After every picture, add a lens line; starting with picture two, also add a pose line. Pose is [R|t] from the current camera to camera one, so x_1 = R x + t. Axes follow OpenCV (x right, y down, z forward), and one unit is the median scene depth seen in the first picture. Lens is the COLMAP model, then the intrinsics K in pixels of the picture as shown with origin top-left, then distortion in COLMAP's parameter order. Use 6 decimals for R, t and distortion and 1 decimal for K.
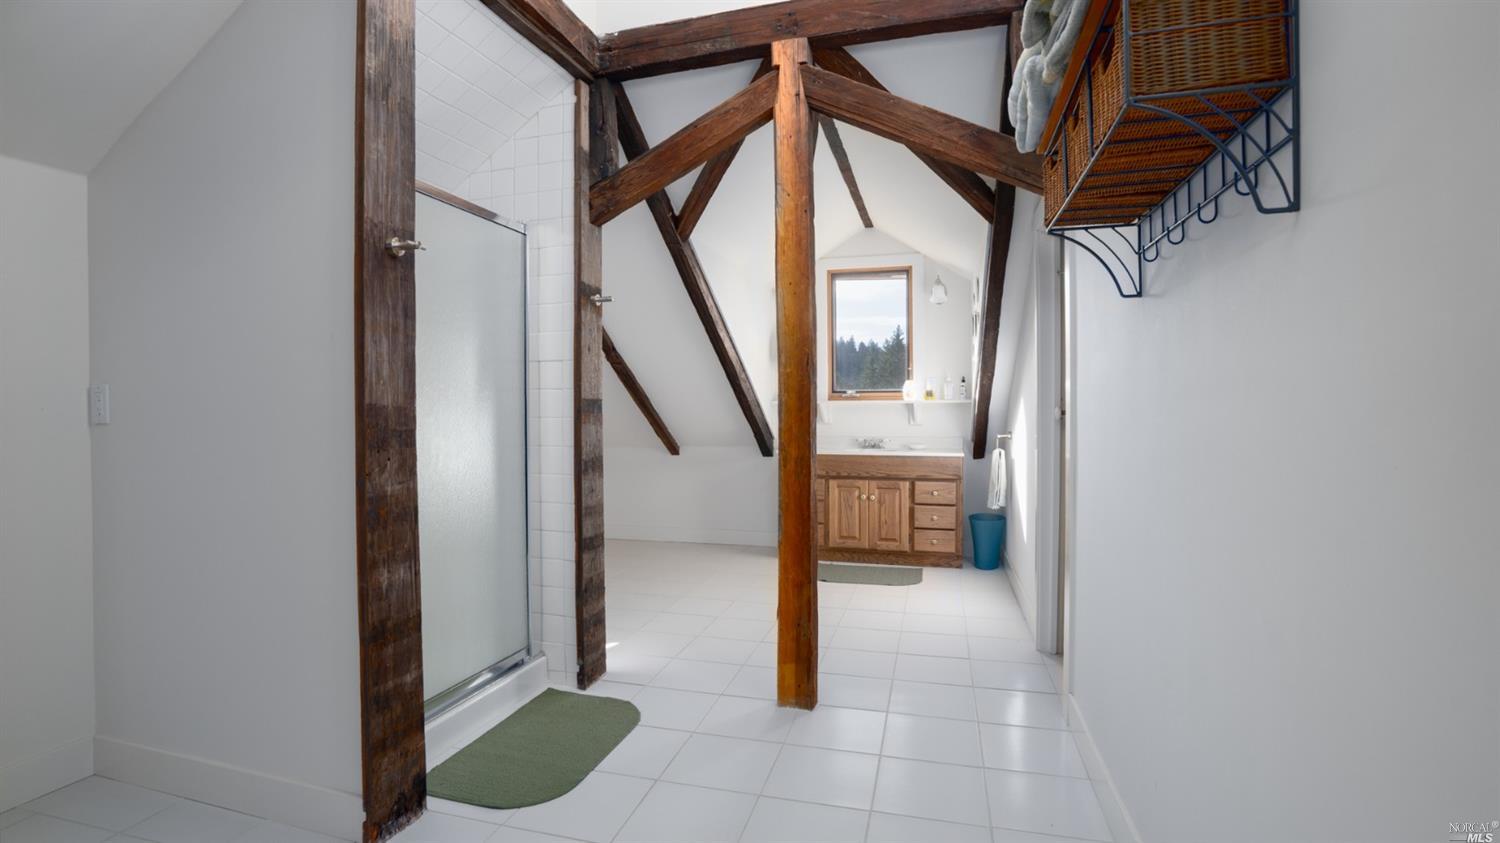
lens RADIAL K [[695.3, 0, 750.0], [0, 695.3, 421.5], [0, 0, 1]] dist [-0.058200, 0.024940]
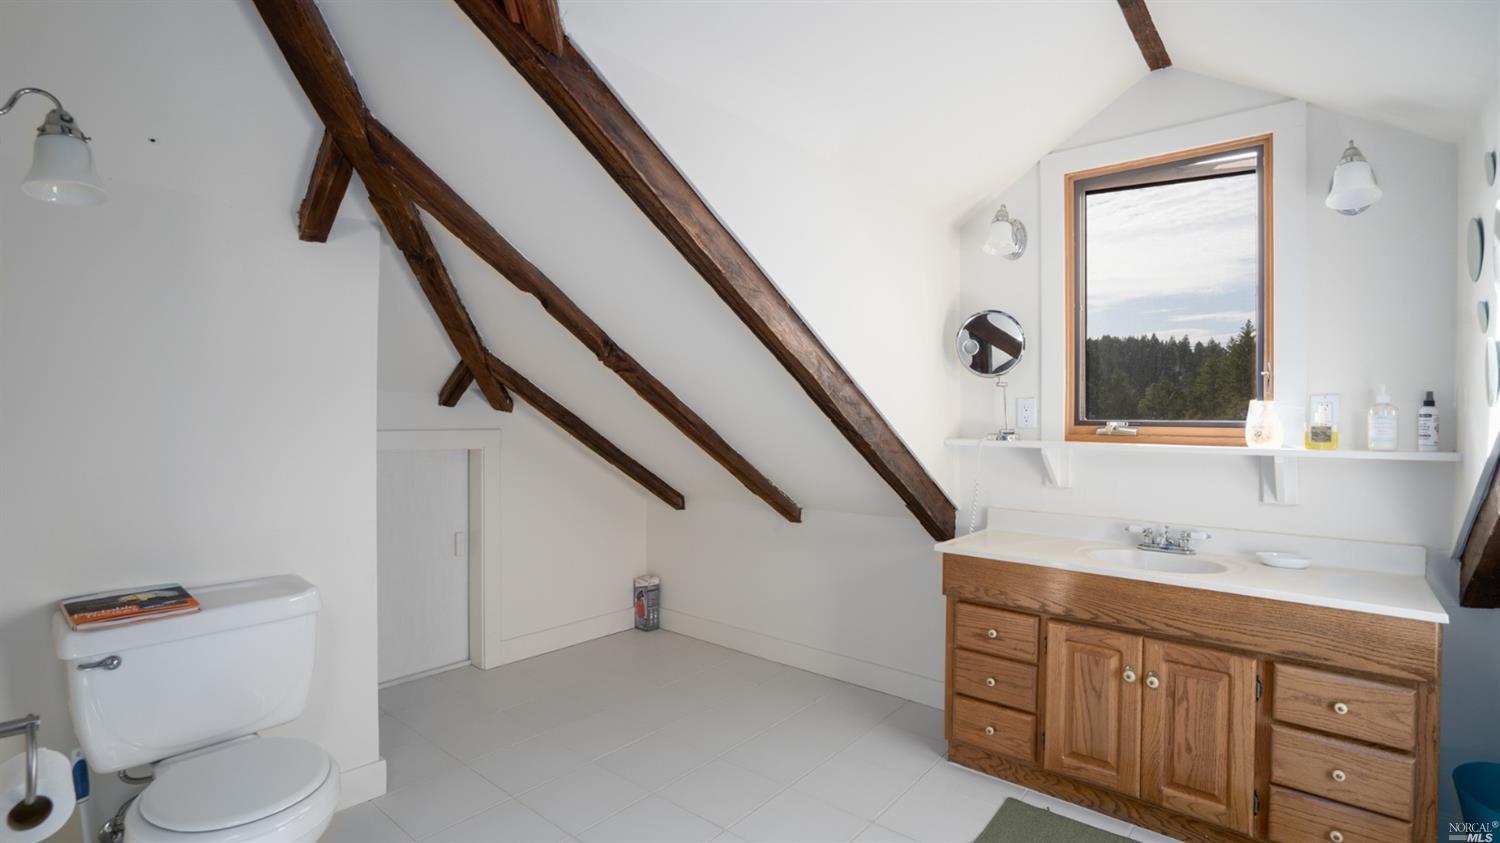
lens RADIAL K [[695.3, 0, 750.0], [0, 695.3, 421.5], [0, 0, 1]] dist [-0.058200, 0.024940]
pose [[0.912484, 0.013209, -0.408899, 0.119264], [-0.017210, 0.999833, -0.006105, -0.040608], [0.408750, 0.012608, 0.912559, 0.519444]]
